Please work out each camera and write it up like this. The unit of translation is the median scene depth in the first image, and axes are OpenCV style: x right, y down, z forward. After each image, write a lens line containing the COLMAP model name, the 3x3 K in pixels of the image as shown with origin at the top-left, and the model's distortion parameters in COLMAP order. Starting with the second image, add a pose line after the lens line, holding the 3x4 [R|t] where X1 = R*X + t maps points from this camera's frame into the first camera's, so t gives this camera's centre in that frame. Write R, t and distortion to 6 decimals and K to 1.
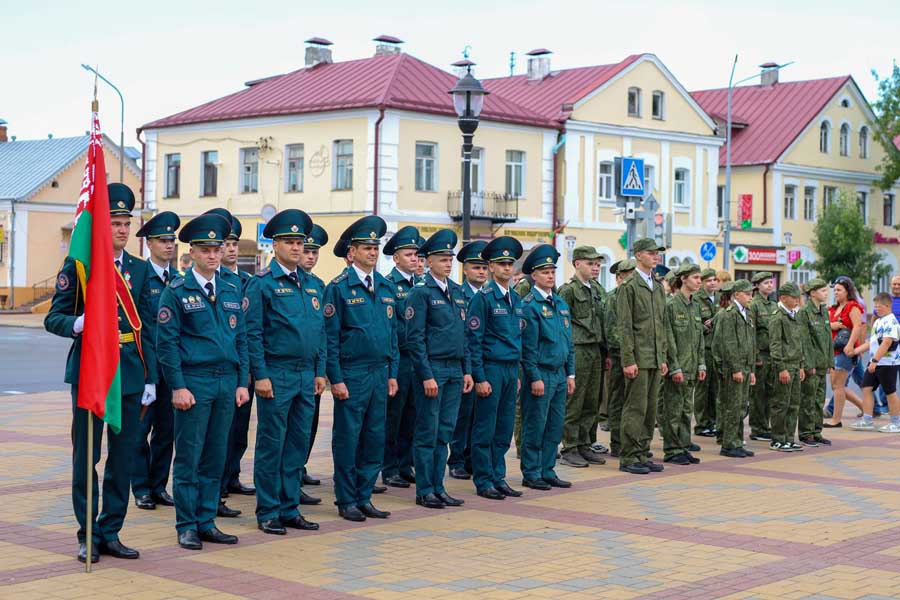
lens RADIAL K [[1354.6, 0, 579.1], [0, 1354.6, 276.0], [0, 0, 1]] dist [0.003772, -0.026709]
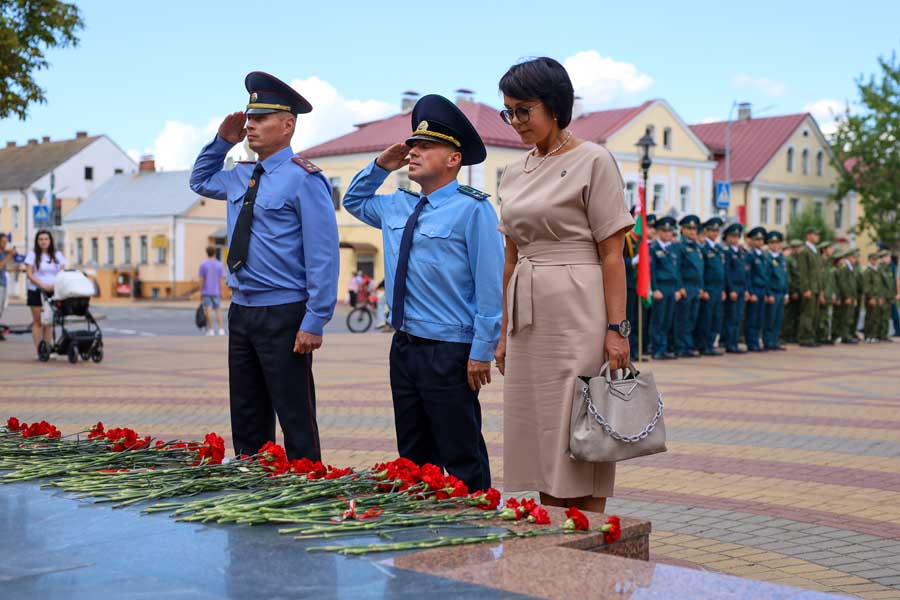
lens RADIAL K [[1296.4, 0, 433.3], [0, 1296.4, 297.8], [0, 0, 1]] dist [-0.010175, -0.015006]
pose [[0.999542, -0.009363, -0.028760, -0.136357], [0.009636, 0.999910, 0.009360, 0.015526], [0.028670, -0.009632, 0.999543, -0.271741]]
